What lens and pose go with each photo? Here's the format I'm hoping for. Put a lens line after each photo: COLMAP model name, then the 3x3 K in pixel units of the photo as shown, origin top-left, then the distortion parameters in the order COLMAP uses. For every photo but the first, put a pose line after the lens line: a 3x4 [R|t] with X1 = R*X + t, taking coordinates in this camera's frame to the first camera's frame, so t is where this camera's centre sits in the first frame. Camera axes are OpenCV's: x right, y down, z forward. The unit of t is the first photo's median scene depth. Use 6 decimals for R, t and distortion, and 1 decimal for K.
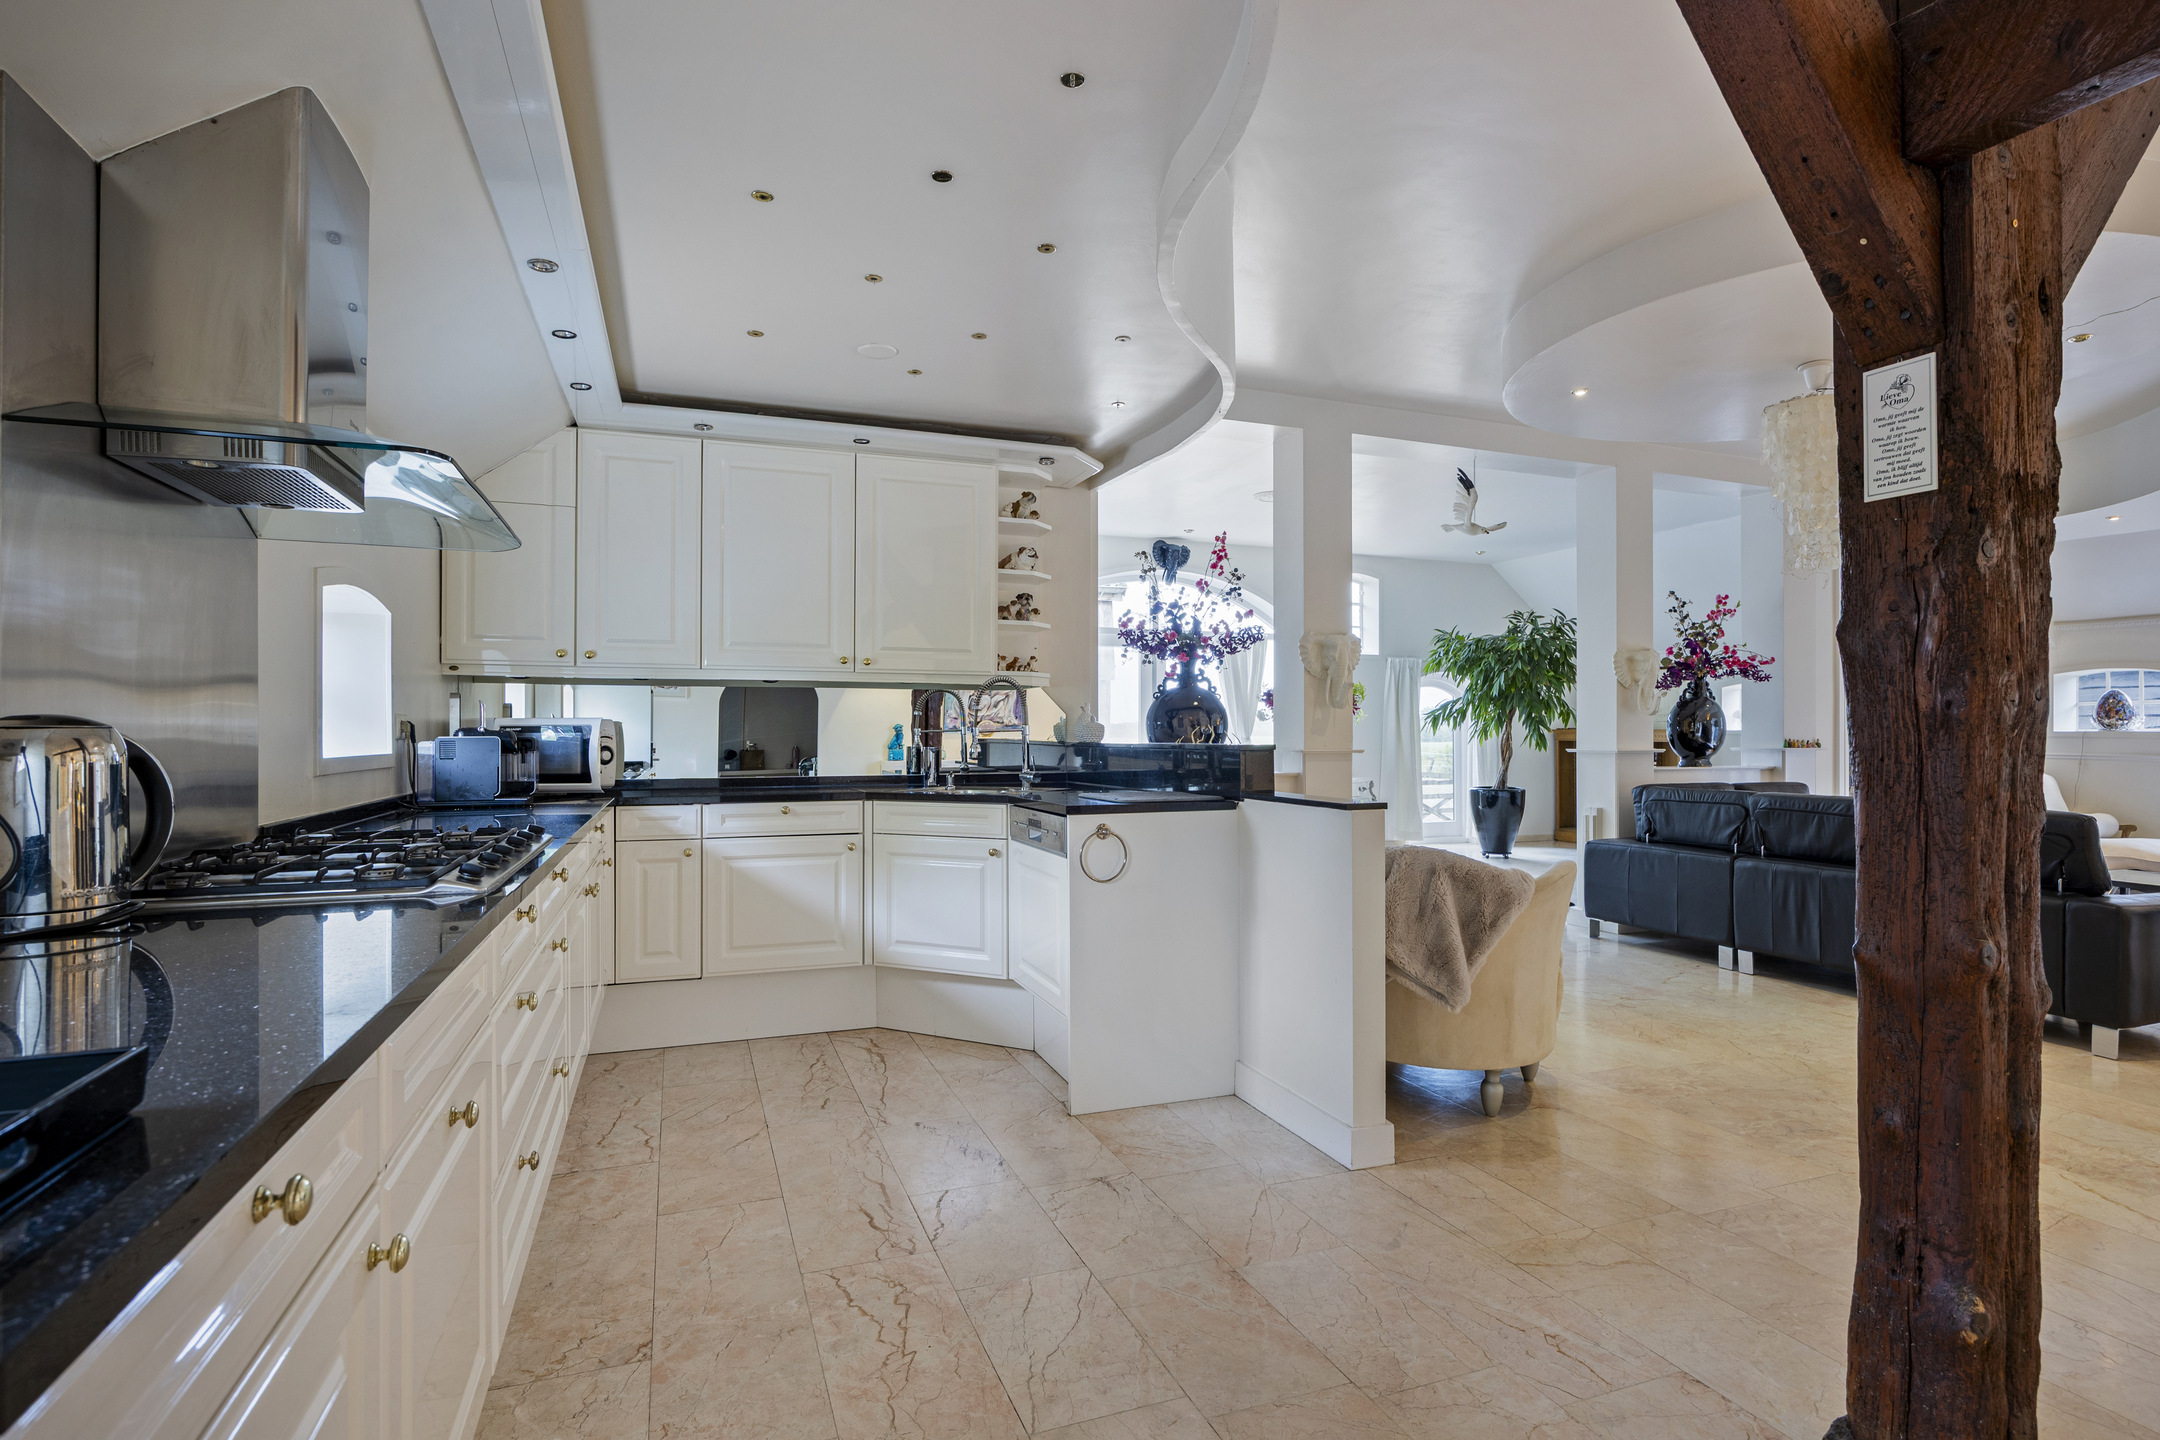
lens RADIAL K [[1078.1, 0, 1087.4], [0, 1078.1, 731.6], [0, 0, 1]] dist [-0.005907, 0.000585]
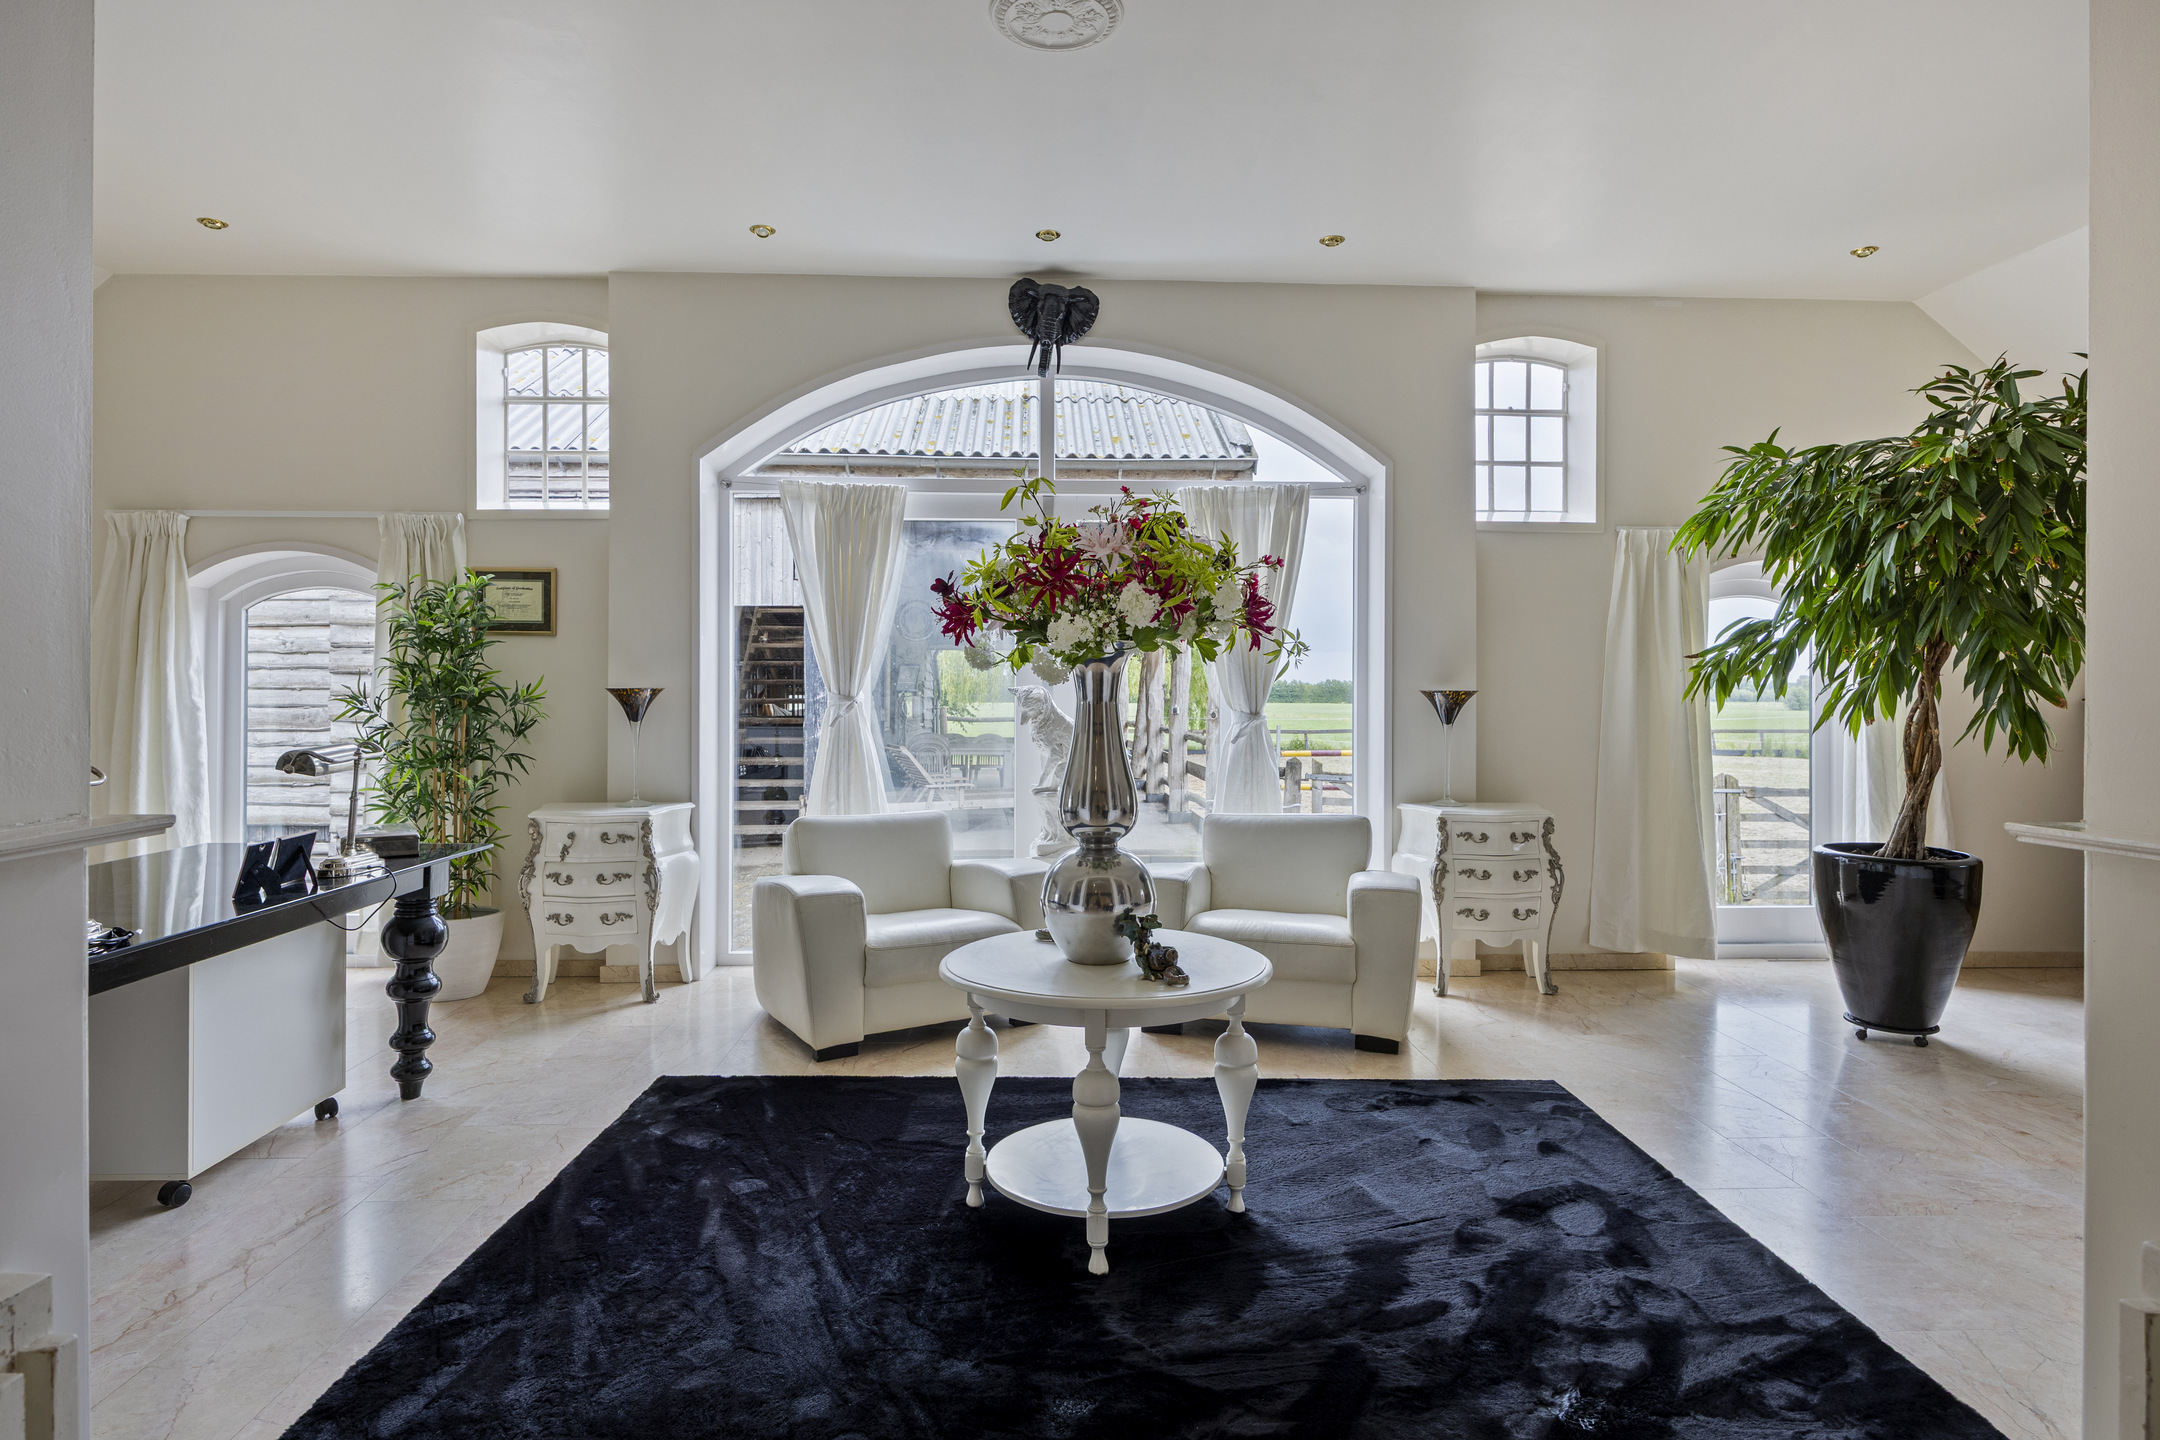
lens RADIAL K [[1182.5, 0, 1087.6], [0, 1182.5, 709.4], [0, 0, 1]] dist [0.001859, -0.000595]
pose [[0.948254, 0.002177, -0.317506, 0.252897], [0.001104, 0.999948, 0.010152, -0.001729], [0.317511, -0.009977, 0.948202, 0.536016]]
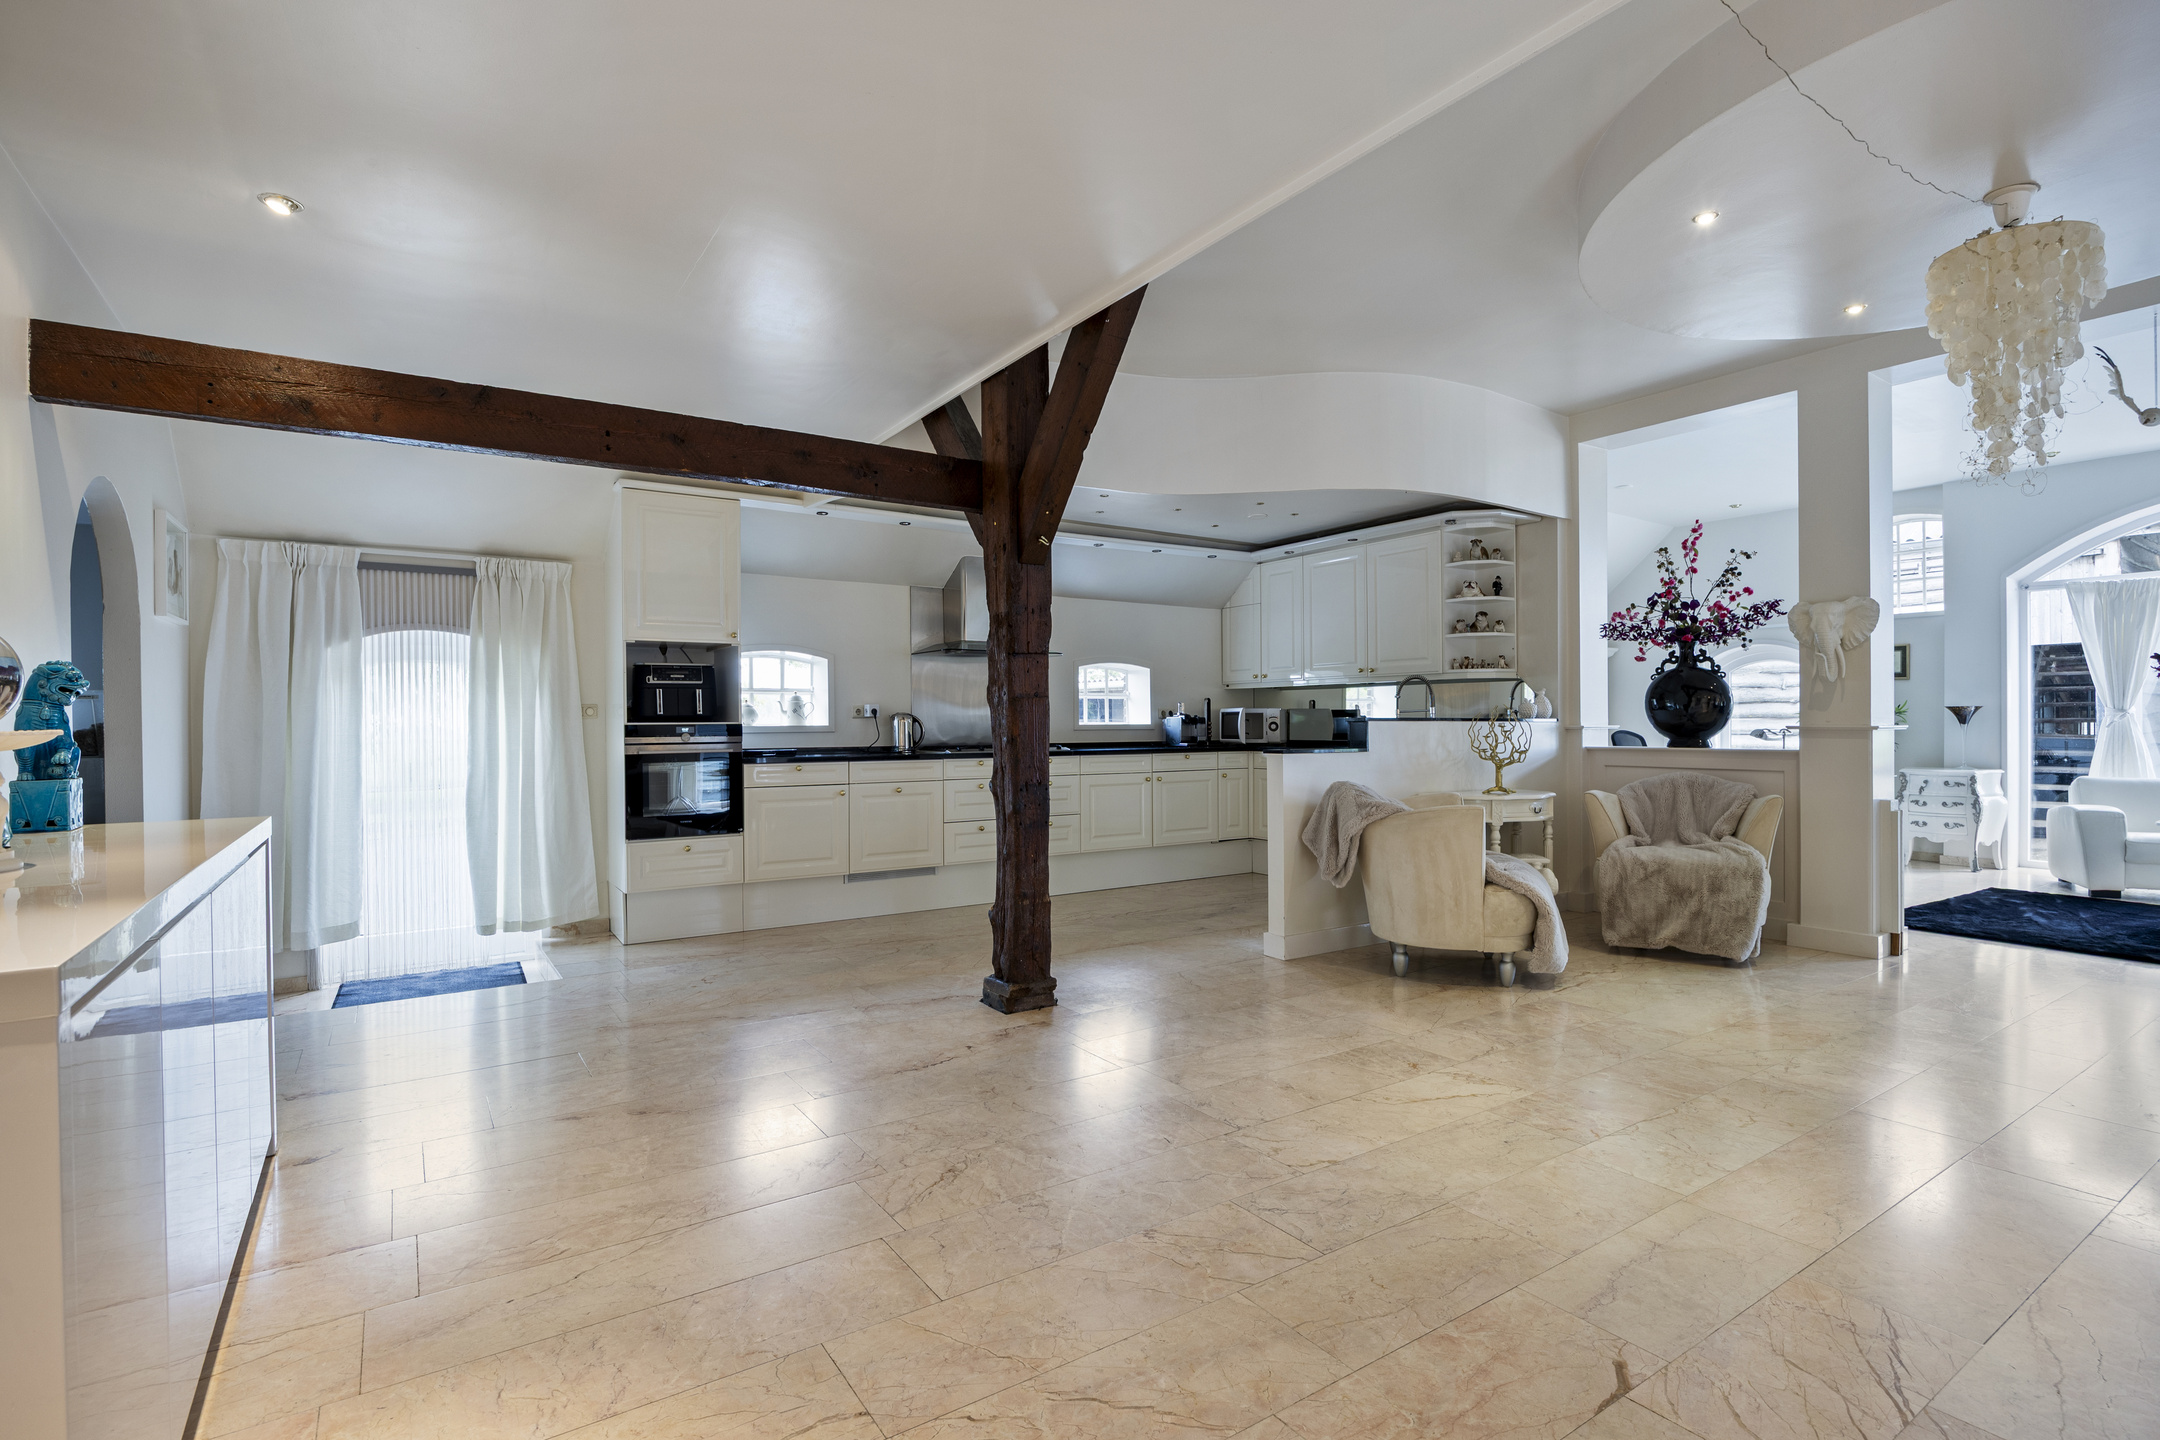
lens RADIAL K [[1040.9, 0, 1090.3], [0, 1040.9, 720.1], [0, 0, 1]] dist [0.002380, 0.000314]
pose [[0.234523, -0.010351, -0.972055, 0.543459], [0.003416, 0.999946, -0.009823, 0.010689], [0.972105, -0.001016, 0.234546, 0.097646]]
